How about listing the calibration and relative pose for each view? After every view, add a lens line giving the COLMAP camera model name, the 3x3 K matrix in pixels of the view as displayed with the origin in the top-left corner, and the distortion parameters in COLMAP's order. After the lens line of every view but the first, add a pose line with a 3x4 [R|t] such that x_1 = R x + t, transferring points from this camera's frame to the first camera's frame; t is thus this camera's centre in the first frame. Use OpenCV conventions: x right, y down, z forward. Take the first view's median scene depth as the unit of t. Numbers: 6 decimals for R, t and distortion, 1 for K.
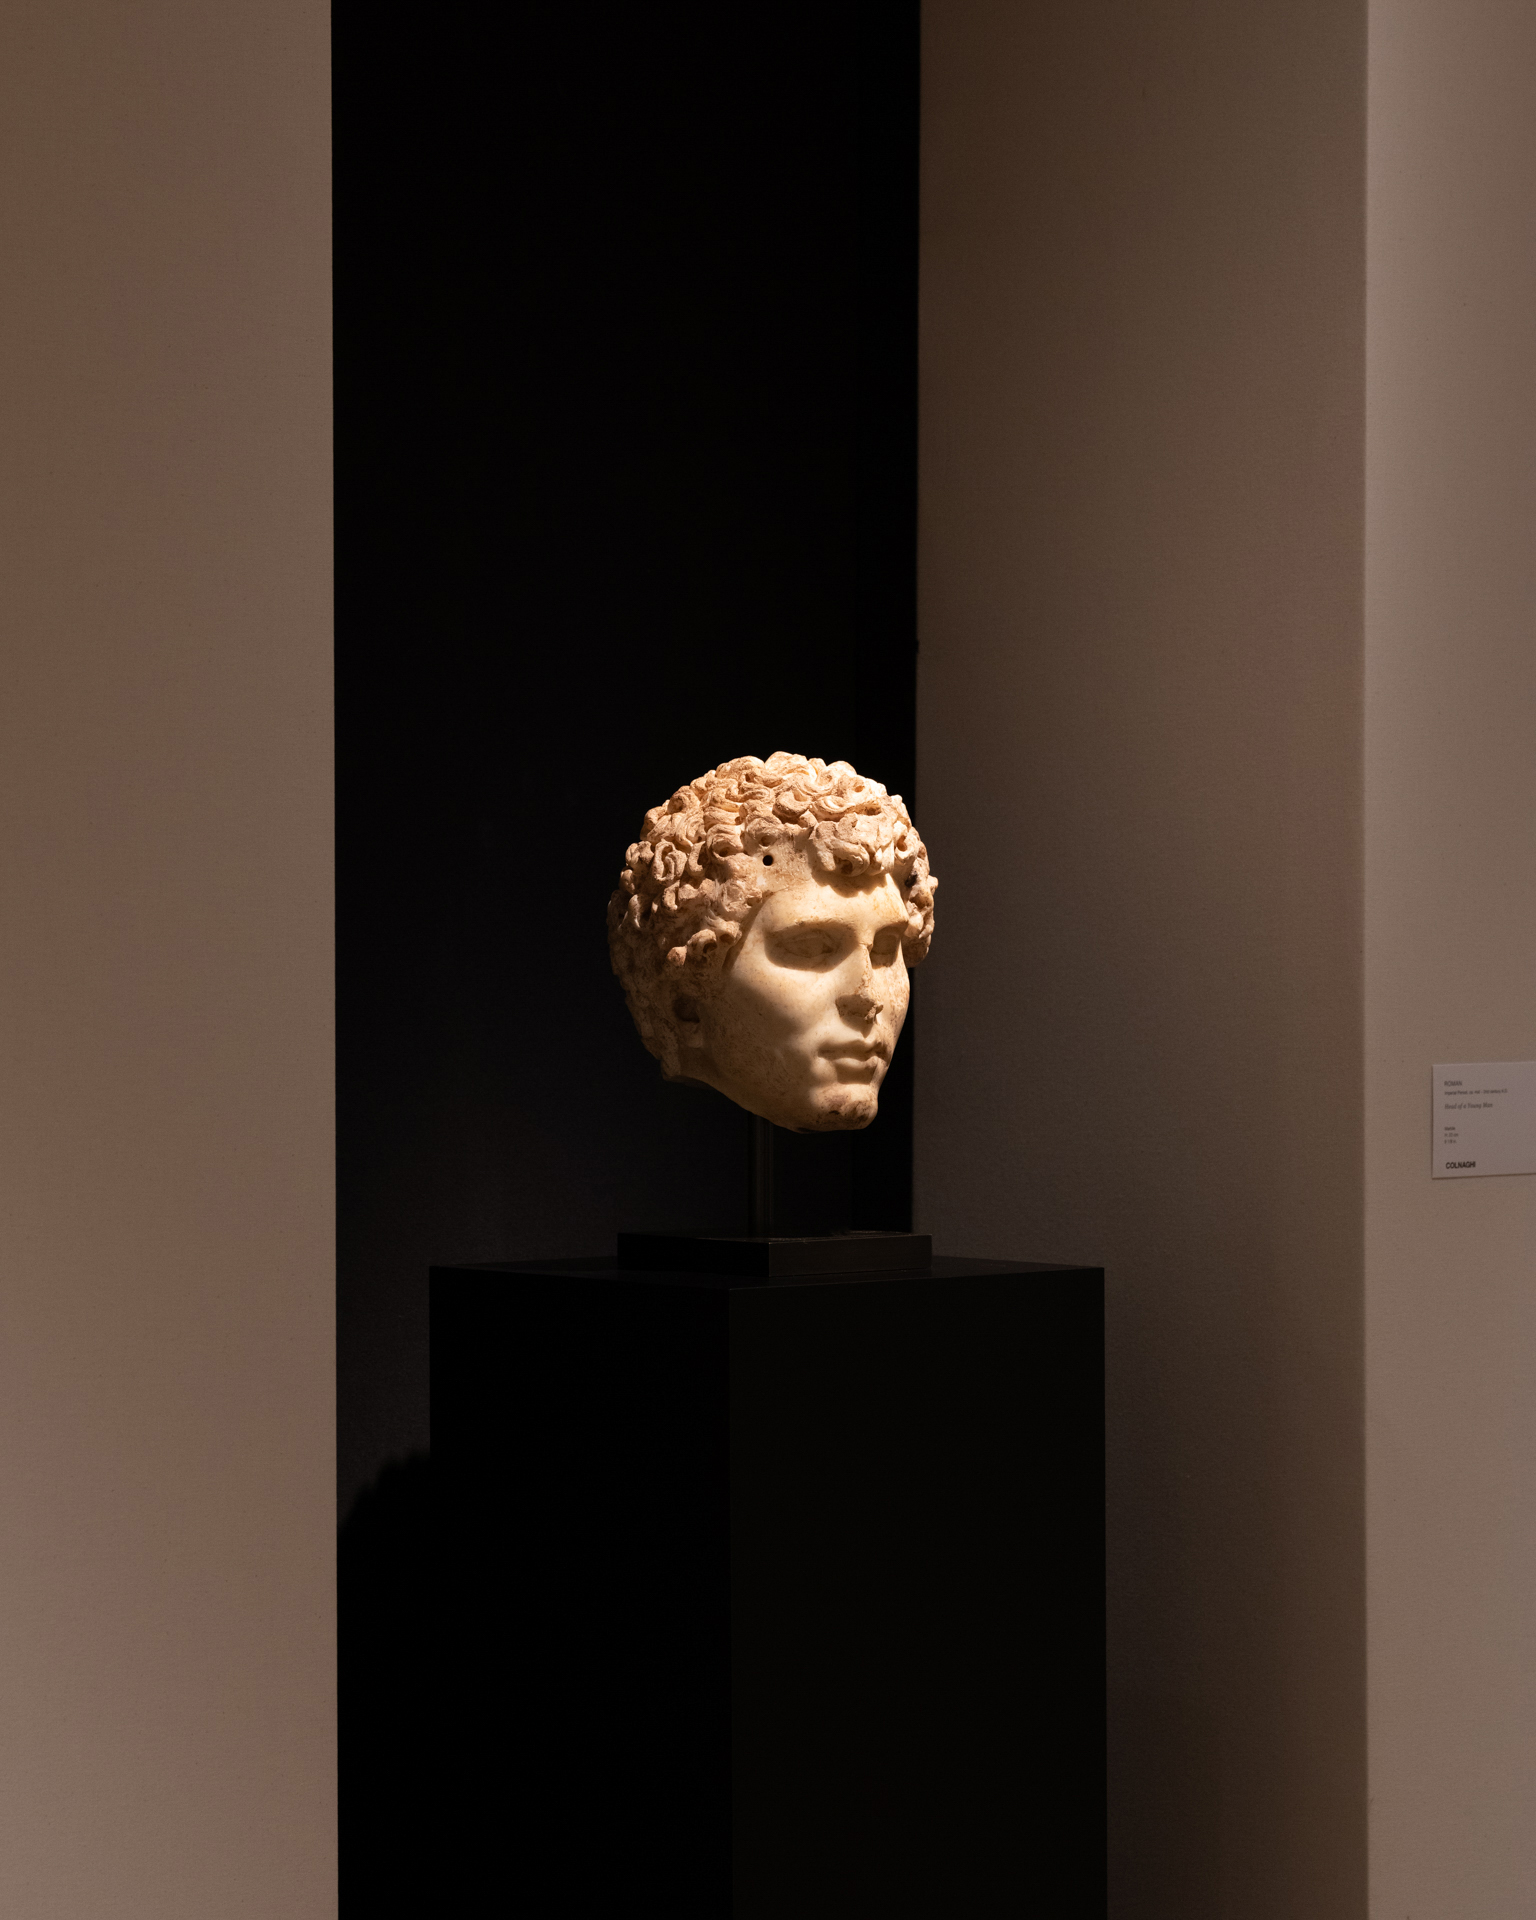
lens RADIAL K [[5699.4, 0, 767.9], [0, 5699.4, 961.2], [0, 0, 1]] dist [-0.121027, 0.000000]
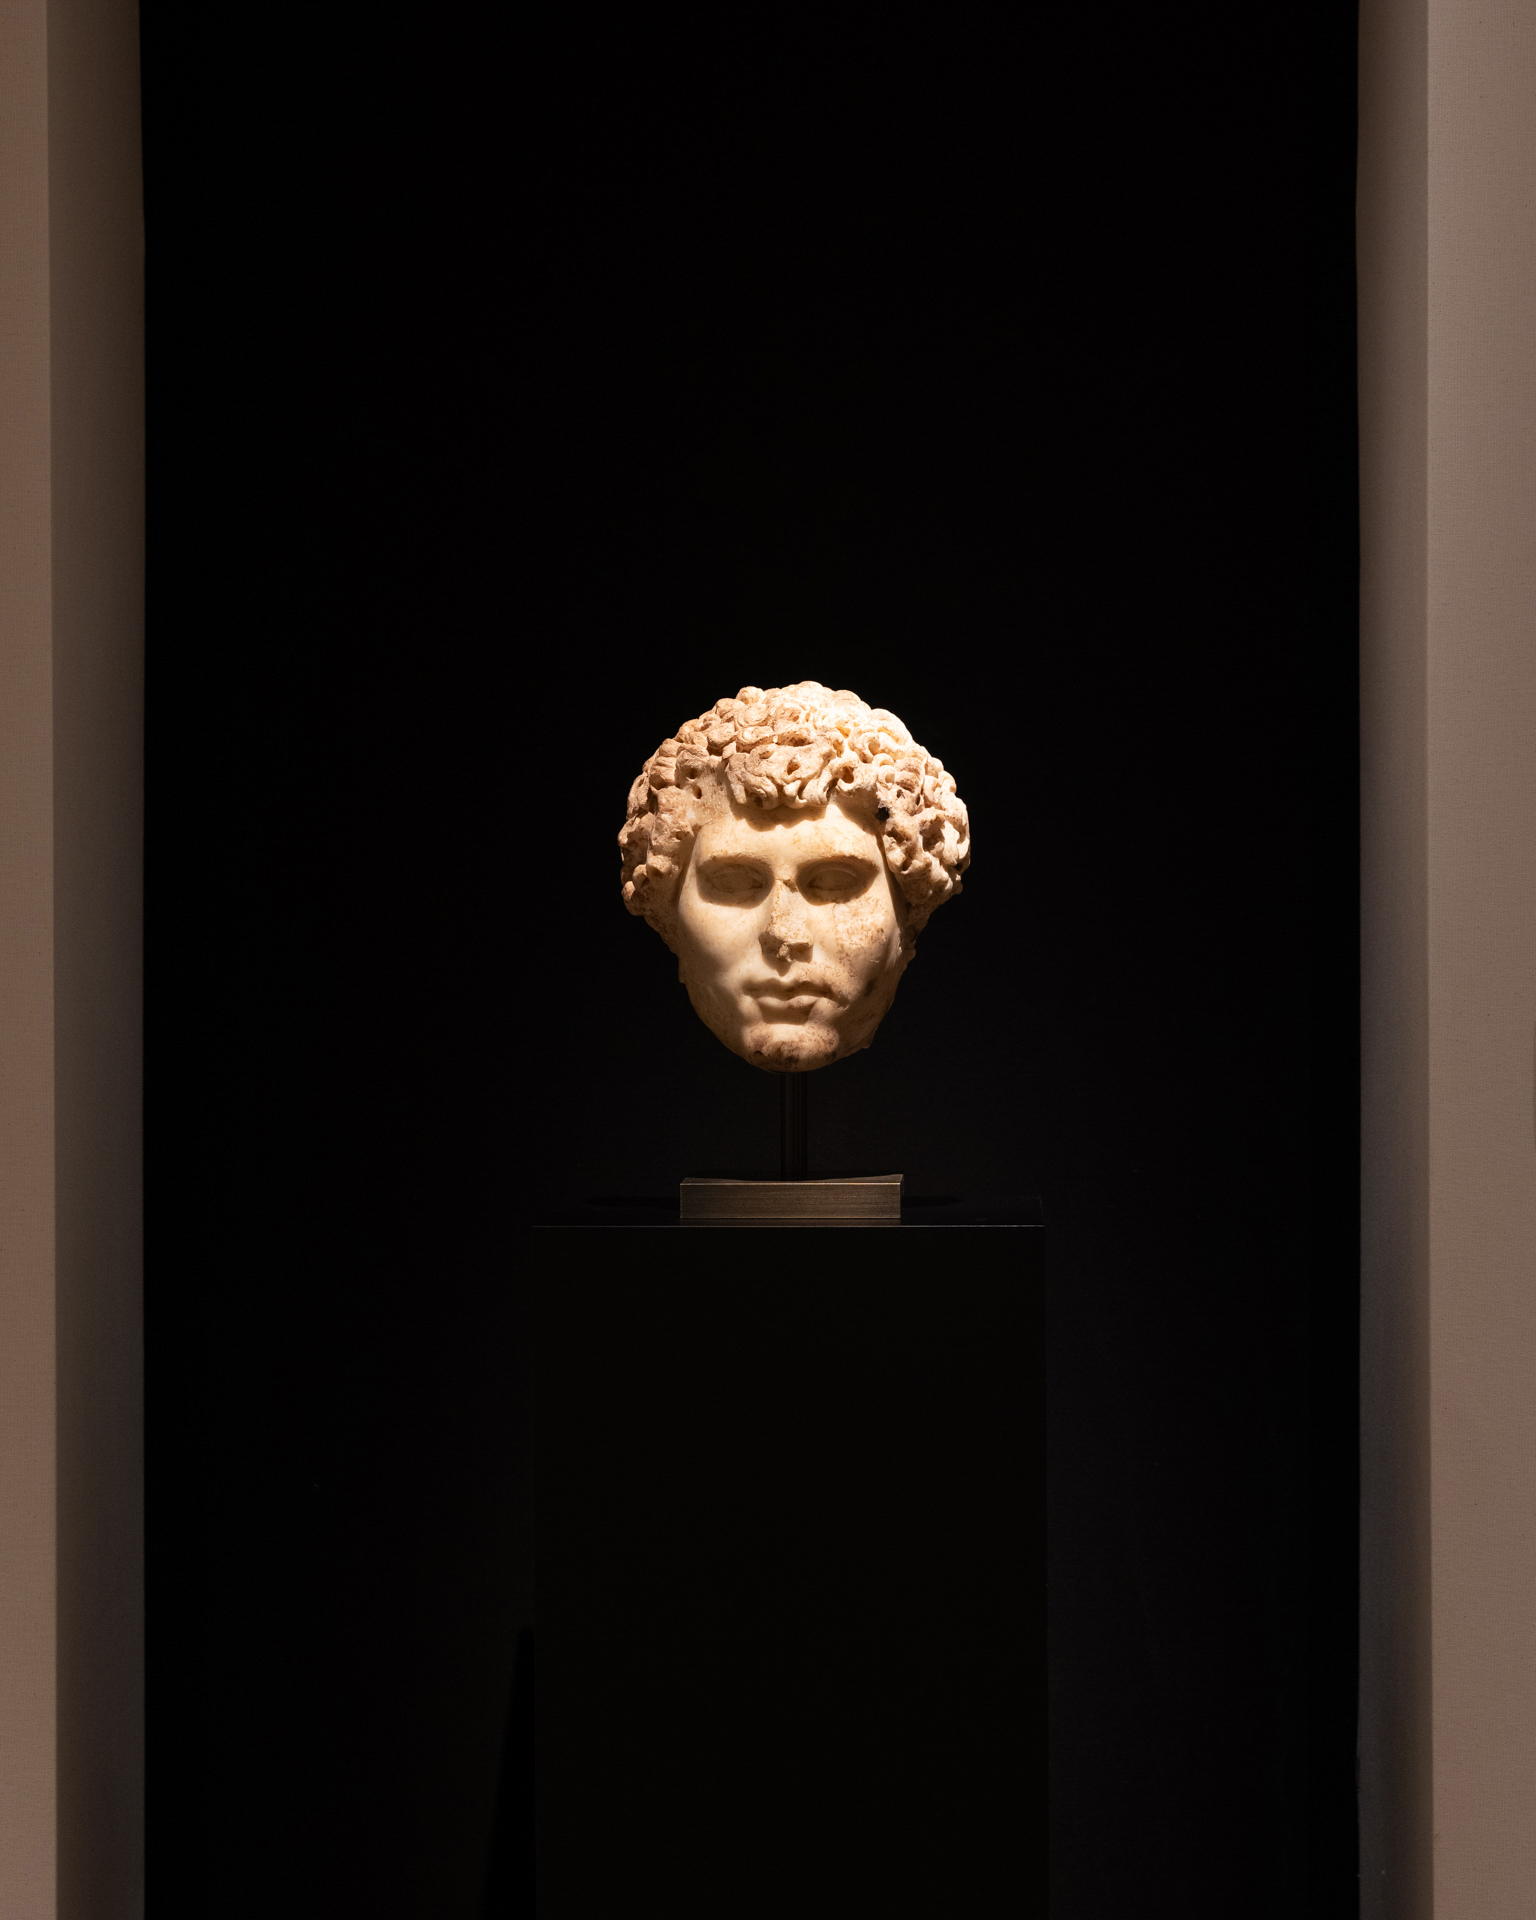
lens RADIAL K [[5699.4, 0, 767.9], [0, 5699.4, 957.5], [0, 0, 1]] dist [-0.121027, 0.000000]
pose [[0.767233, 0.013391, -0.641228, 0.637038], [-0.009037, 0.999908, 0.010070, 0.000503], [0.641304, -0.001931, 0.767284, 0.256704]]
